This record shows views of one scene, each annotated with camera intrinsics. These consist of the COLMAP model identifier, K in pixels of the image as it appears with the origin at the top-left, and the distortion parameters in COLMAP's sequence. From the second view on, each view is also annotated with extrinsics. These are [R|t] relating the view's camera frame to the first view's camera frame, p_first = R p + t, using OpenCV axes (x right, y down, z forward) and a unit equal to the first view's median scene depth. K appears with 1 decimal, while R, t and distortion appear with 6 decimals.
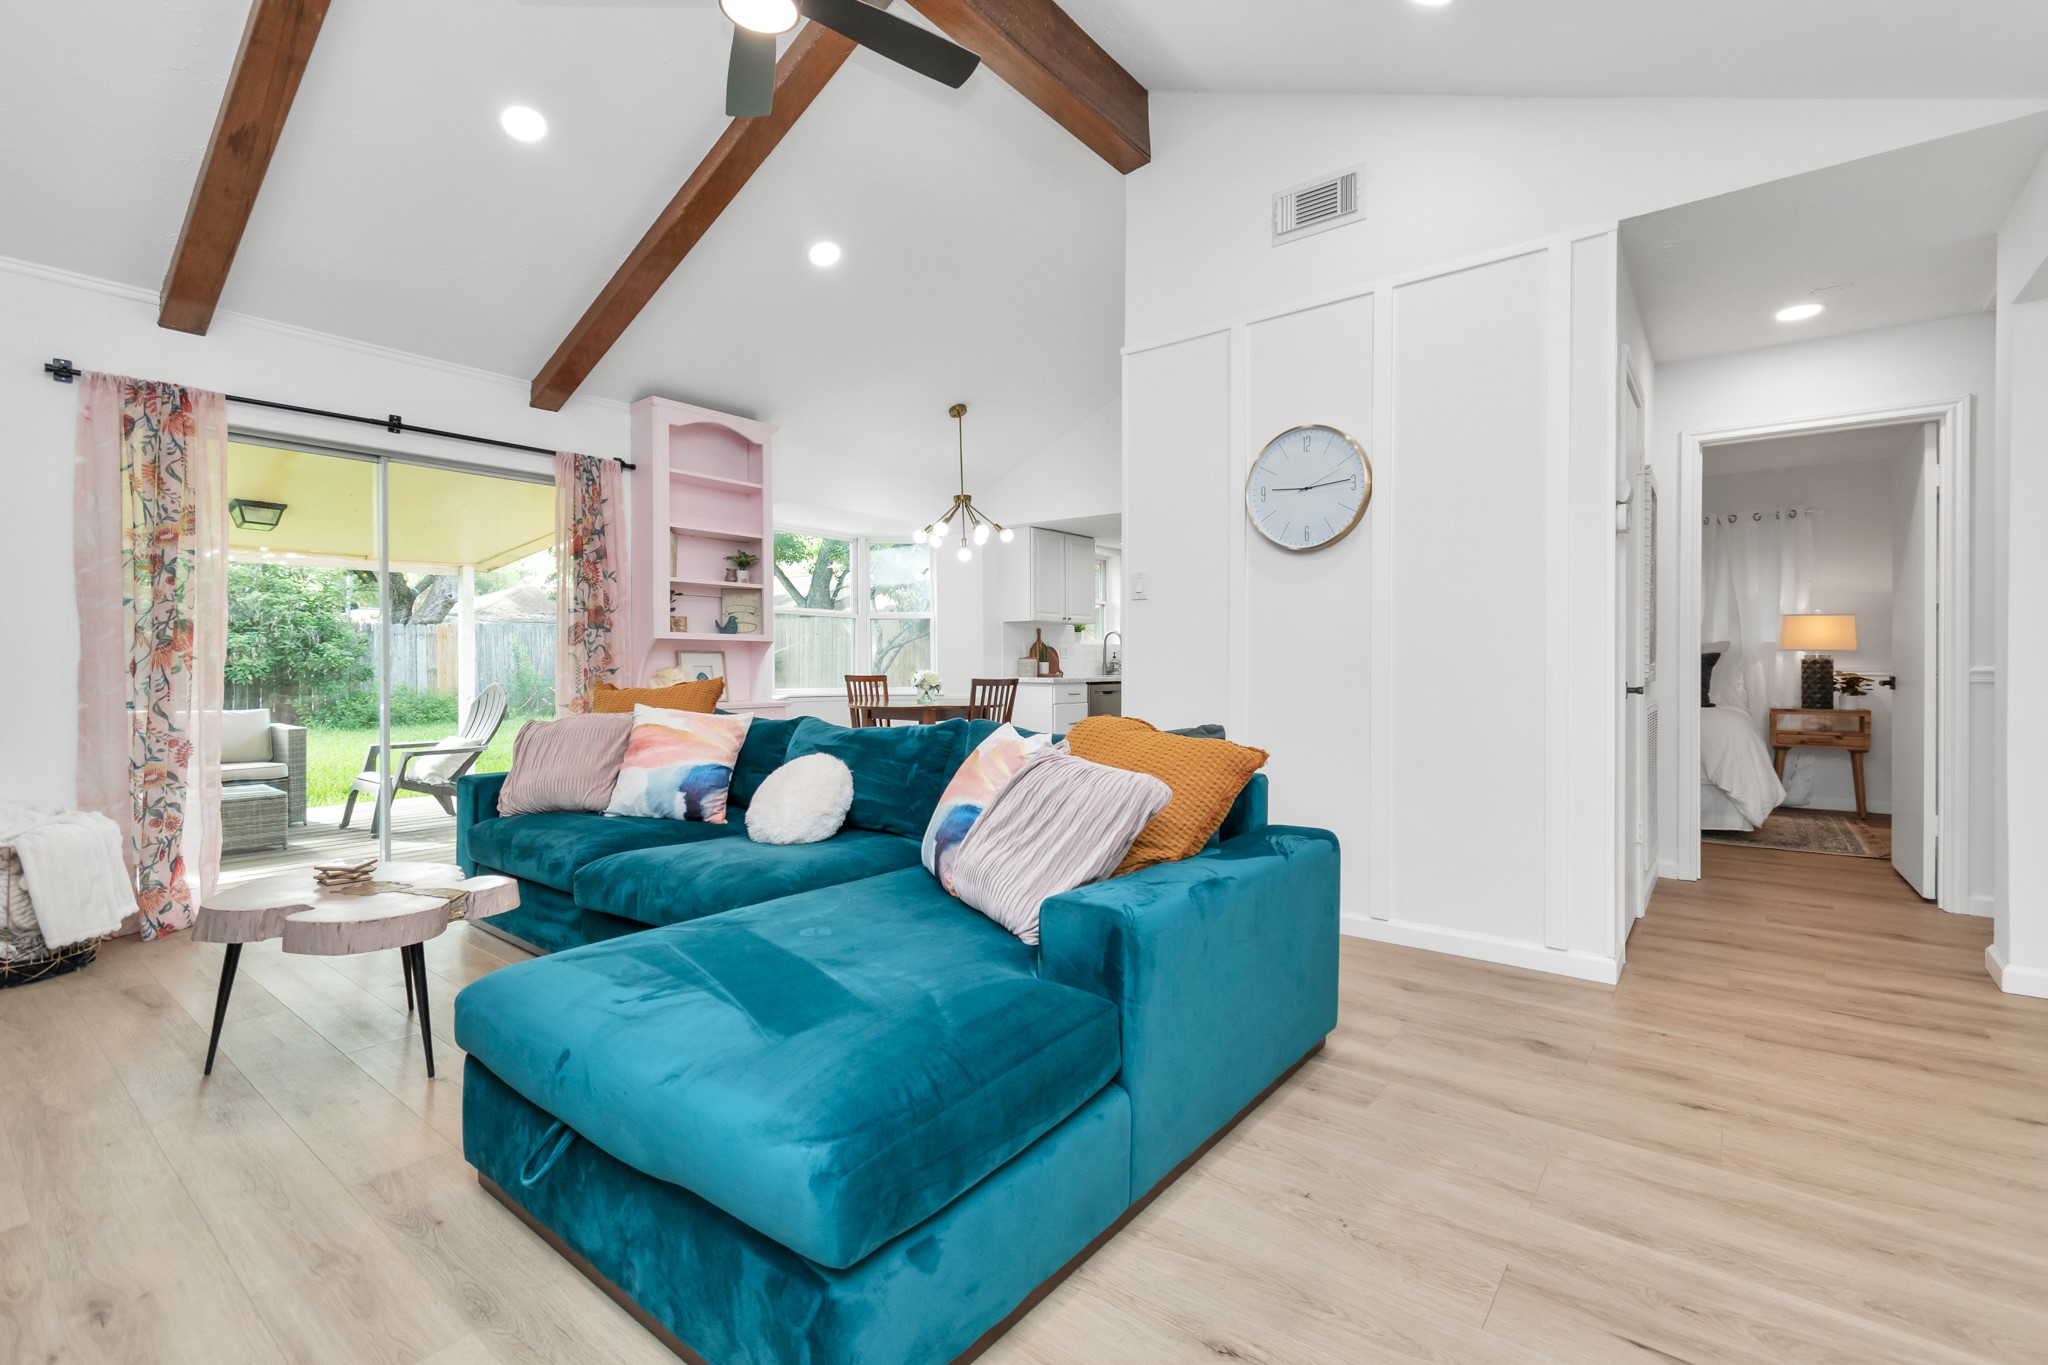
lens RADIAL K [[884.6, 0, 1023.9], [0, 884.6, 673.2], [0, 0, 1]] dist [-0.001190, -0.000166]
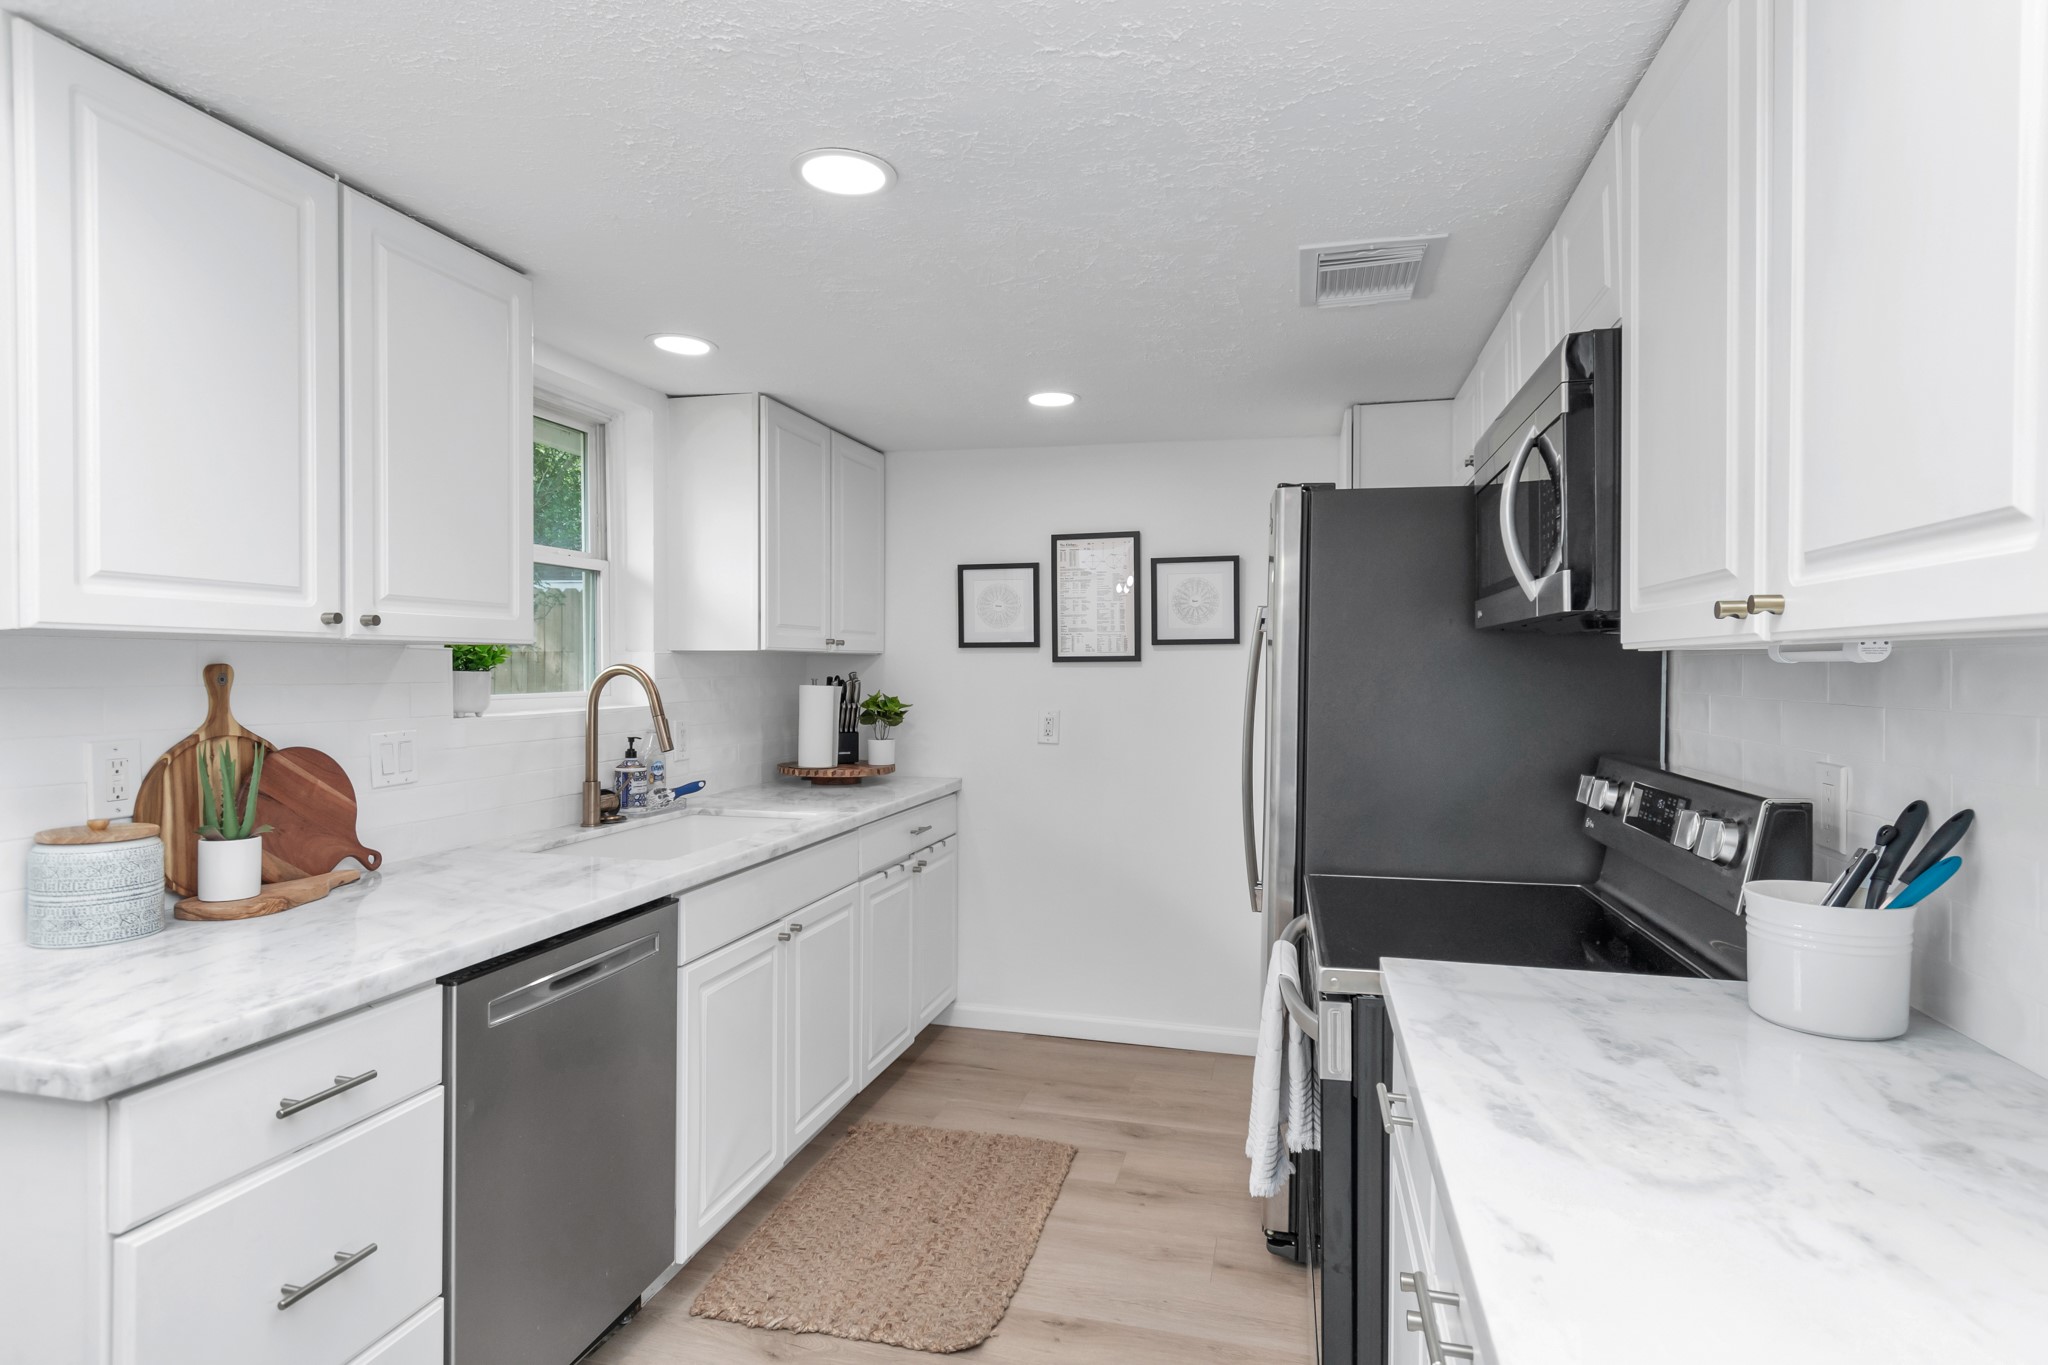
lens RADIAL K [[1116.3, 0, 1011.6], [0, 1116.3, 679.8], [0, 0, 1]] dist [0.002221, 0.000372]
pose [[0.917901, 0.005302, 0.396774, 0.185185], [-0.004055, 0.999984, -0.003981, -0.105477], [-0.396789, 0.002045, 0.917908, 1.585883]]
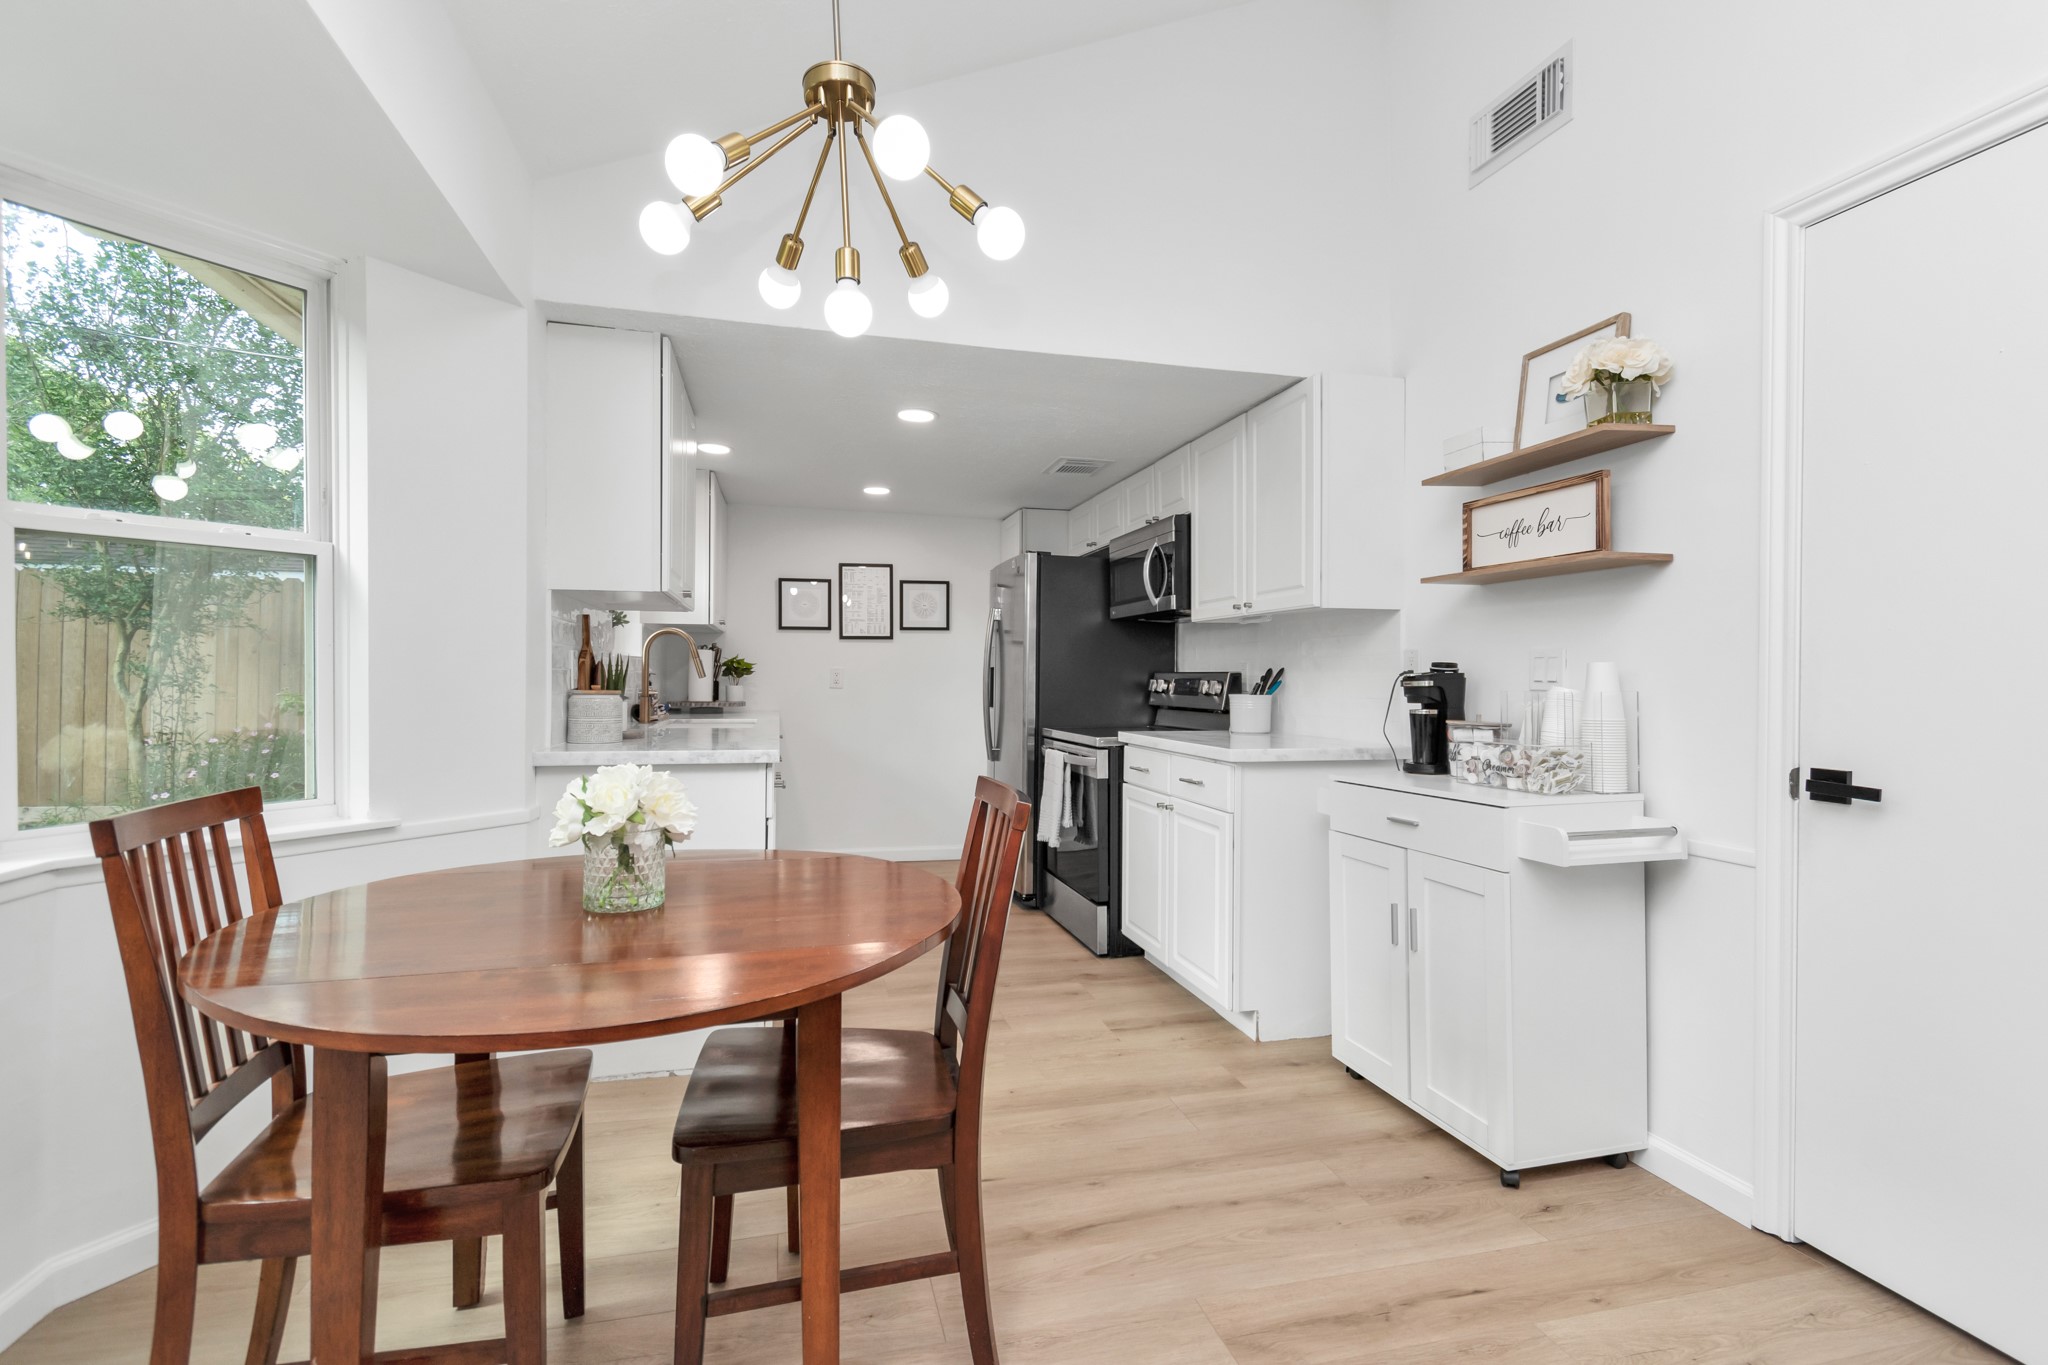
lens RADIAL K [[947.5, 0, 1033.3], [0, 947.5, 671.9], [0, 0, 1]] dist [-0.002238, -0.000841]
pose [[0.615941, 0.013097, 0.787683, -0.441320], [0.000436, 0.999856, -0.016966, -0.039675], [-0.787792, 0.010793, 0.615847, 1.343207]]
